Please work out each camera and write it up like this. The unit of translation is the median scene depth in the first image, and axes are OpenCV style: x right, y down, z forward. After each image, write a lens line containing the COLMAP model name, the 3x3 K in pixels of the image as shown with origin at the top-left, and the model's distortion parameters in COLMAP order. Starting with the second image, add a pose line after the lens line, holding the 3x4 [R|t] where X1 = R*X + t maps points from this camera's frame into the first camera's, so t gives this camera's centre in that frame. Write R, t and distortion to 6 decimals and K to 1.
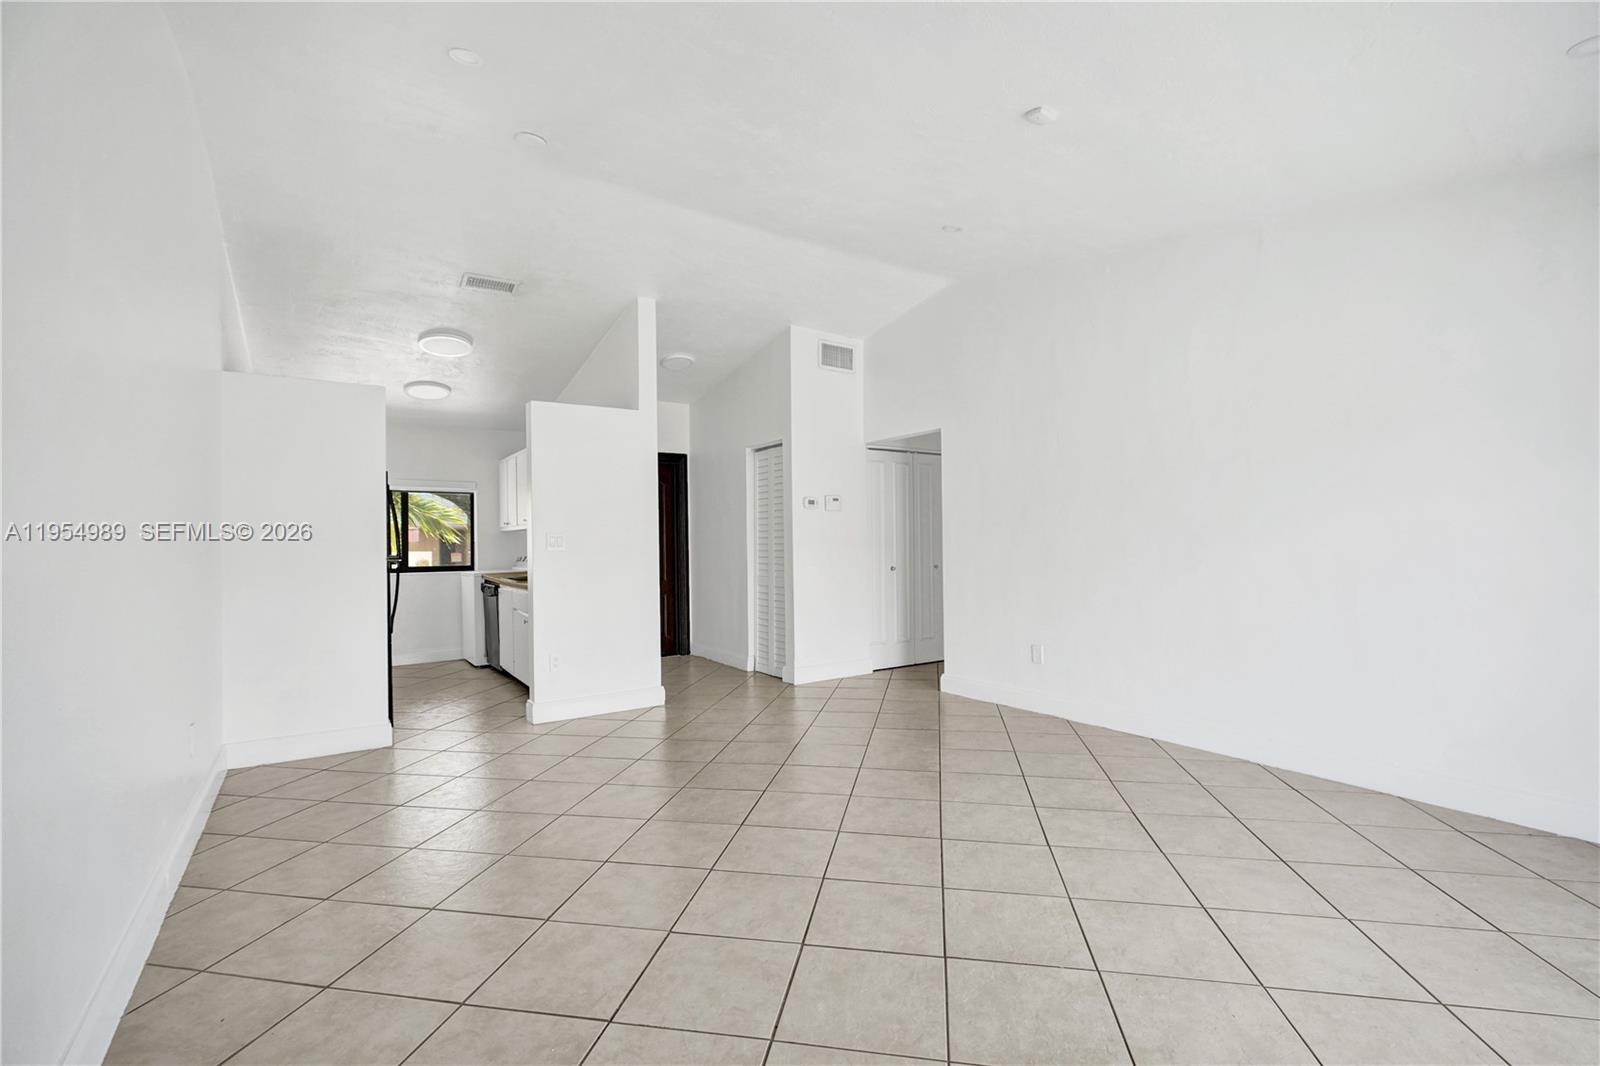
lens RADIAL K [[716.8, 0, 796.1], [0, 716.8, 539.0], [0, 0, 1]] dist [-0.007976, 0.000879]
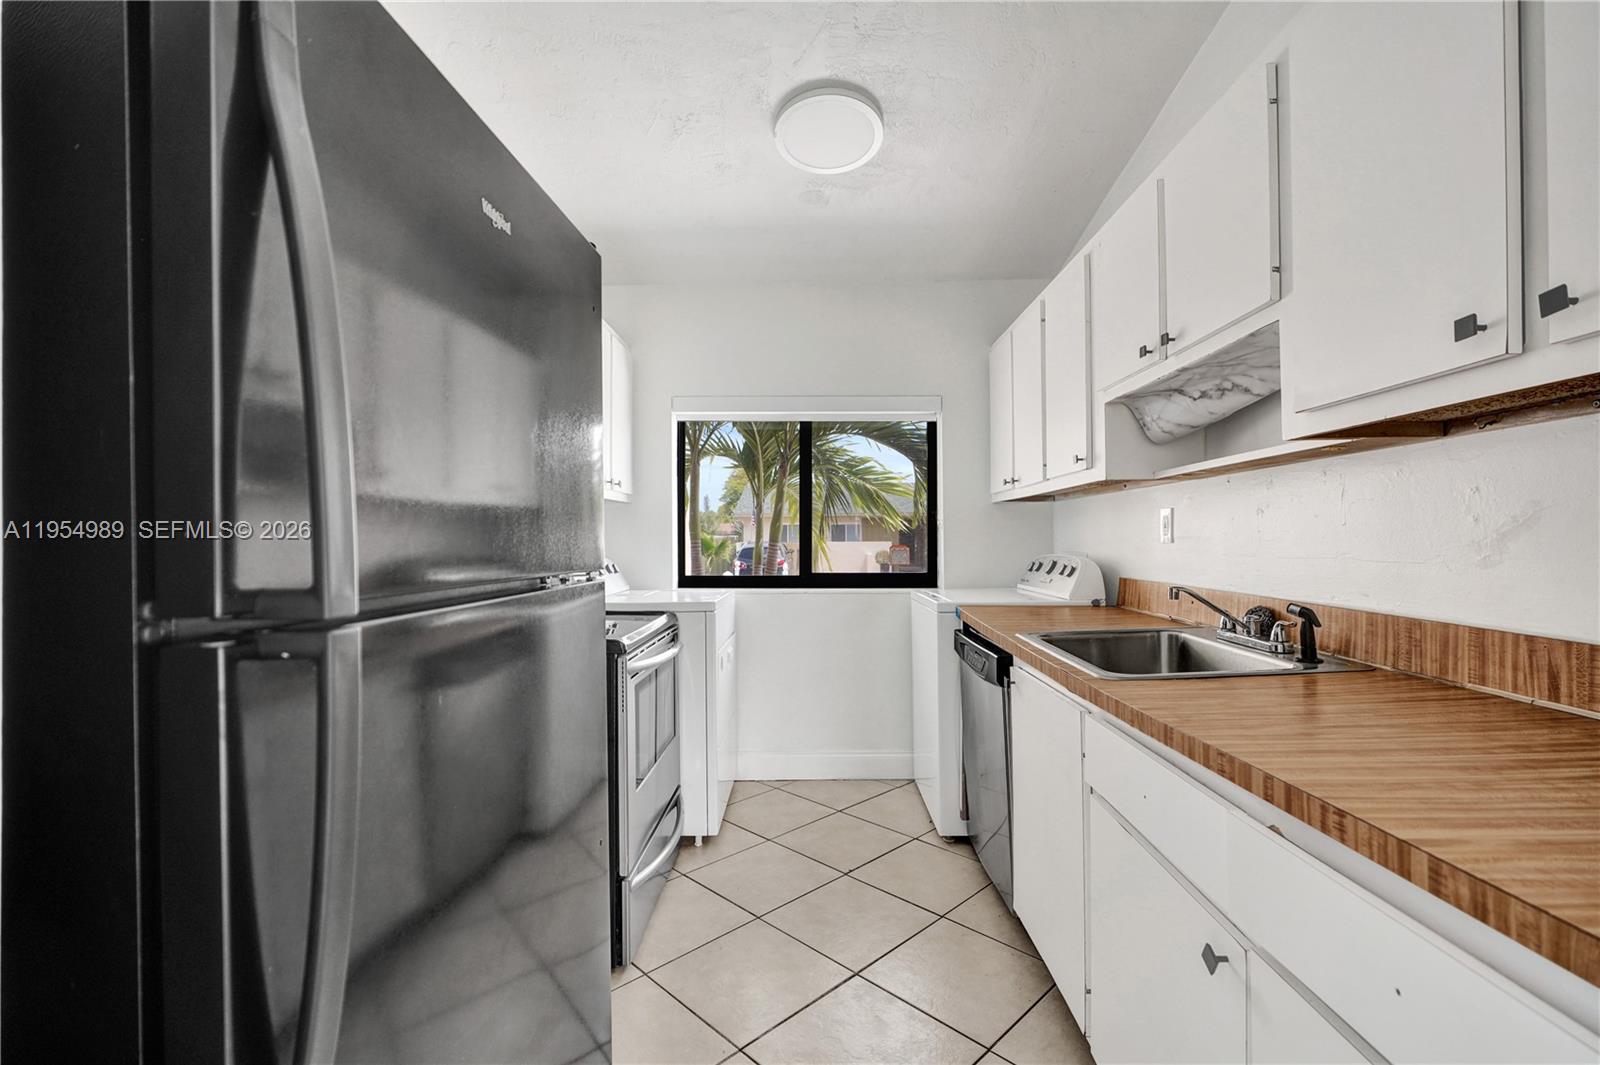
lens RADIAL K [[699.1, 0, 806.4], [0, 699.1, 538.6], [0, 0, 1]] dist [-0.017817, 0.000471]
pose [[0.829078, 0.011127, -0.559023, -0.316473], [-0.005403, 0.999915, 0.011889, 0.008852], [0.559107, -0.006836, 0.829067, 0.687560]]
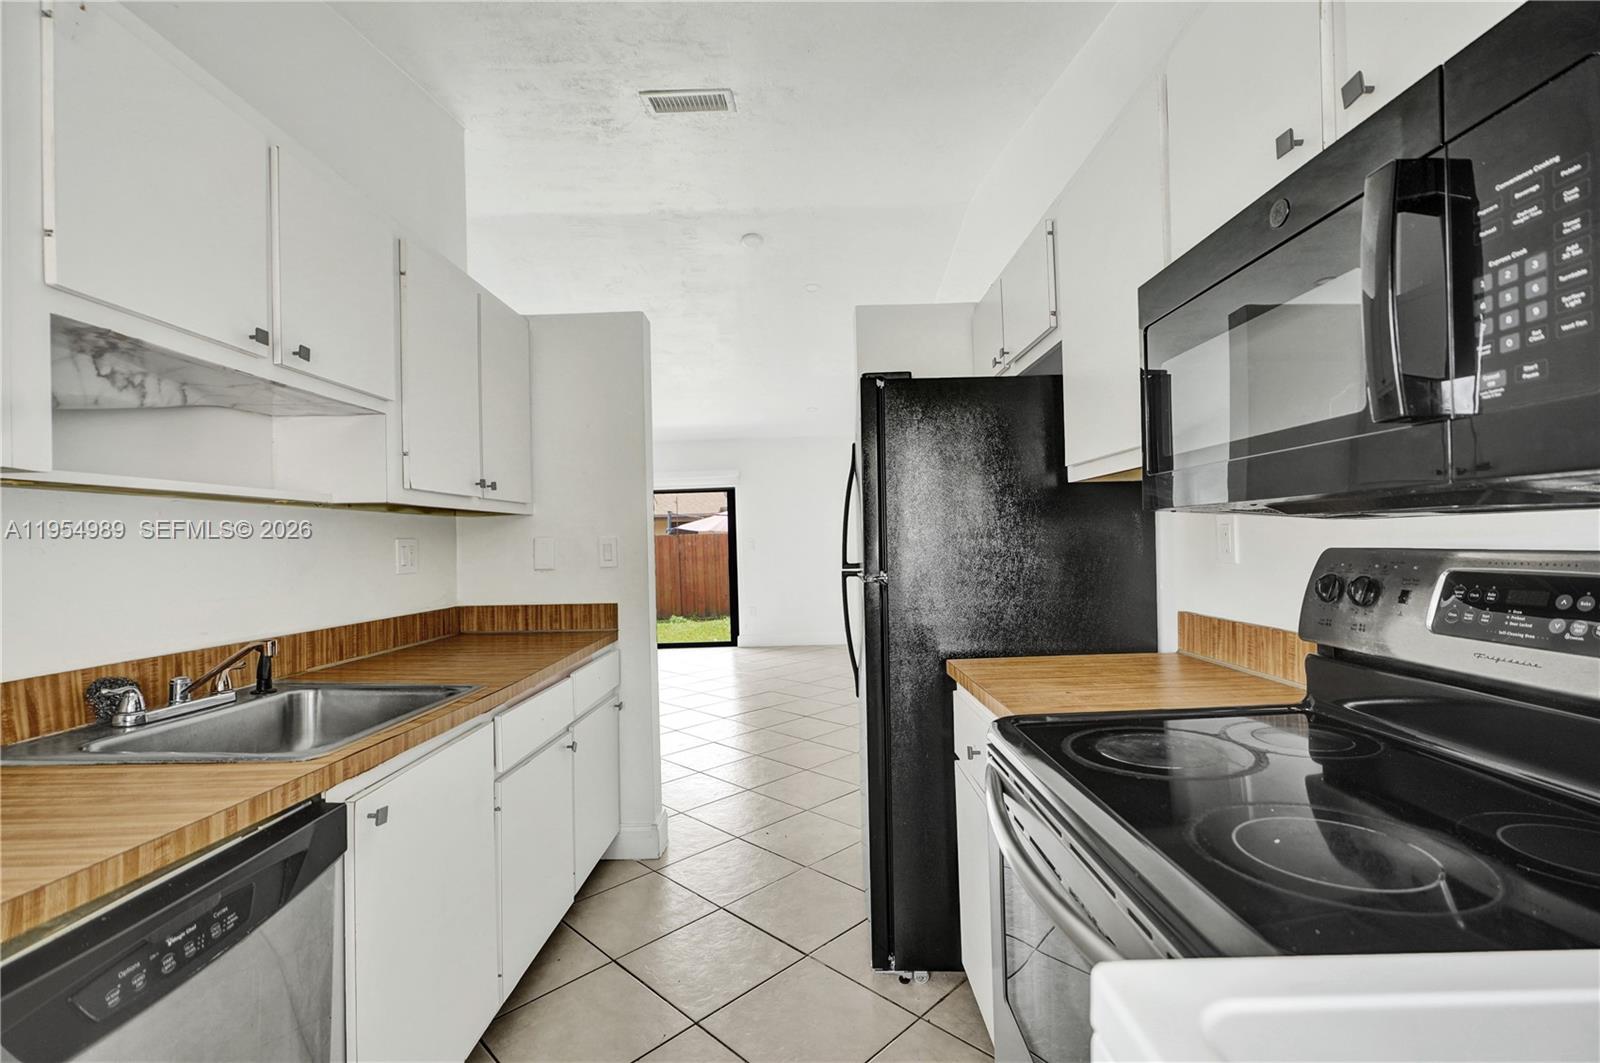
lens RADIAL K [[739.5, 0, 800.0], [0, 739.5, 531.5], [0, 0, 1]] dist [-0.000828, 0.000280]
pose [[-0.826883, 0.060799, 0.559078, -0.603893], [0.052939, 0.998140, -0.030249, 0.012196], [-0.559877, 0.004585, -0.828563, 1.066482]]
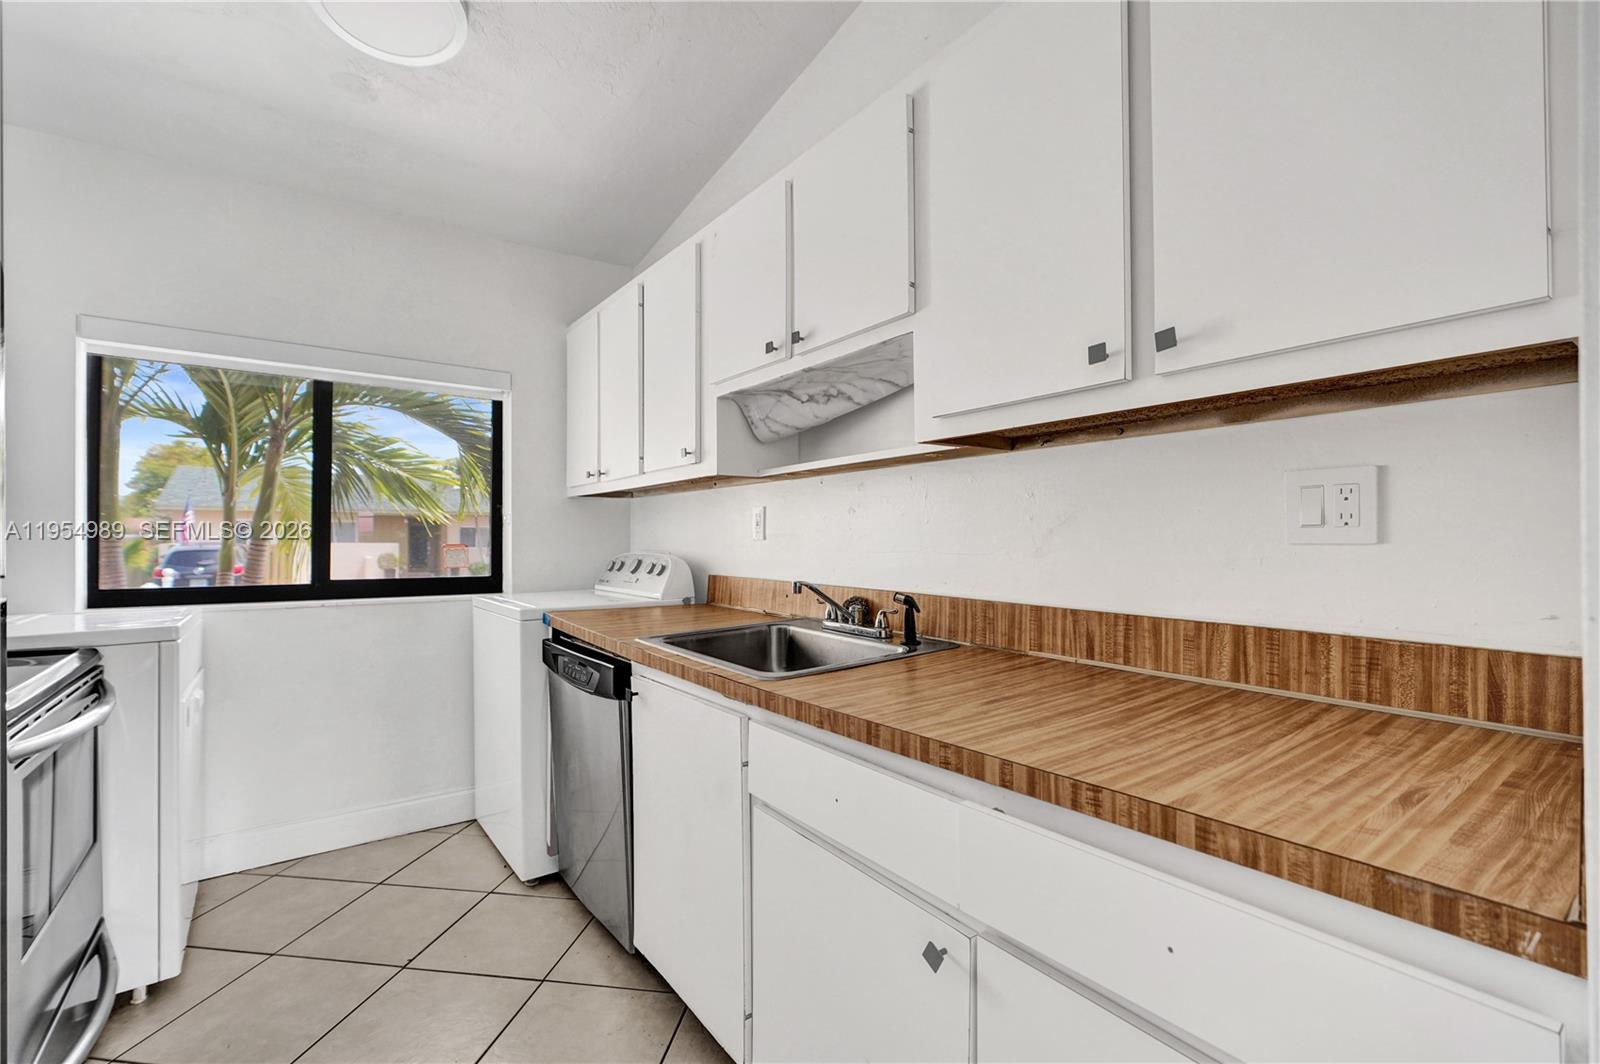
lens RADIAL K [[704.2, 0, 806.1], [0, 704.2, 535.2], [0, 0, 1]] dist [-0.024215, 0.010098]
pose [[0.998367, 0.015322, 0.055029, -0.358086], [-0.015254, 0.999882, -0.001643, 0.011939], [-0.055048, 0.000801, 0.998483, 0.710374]]
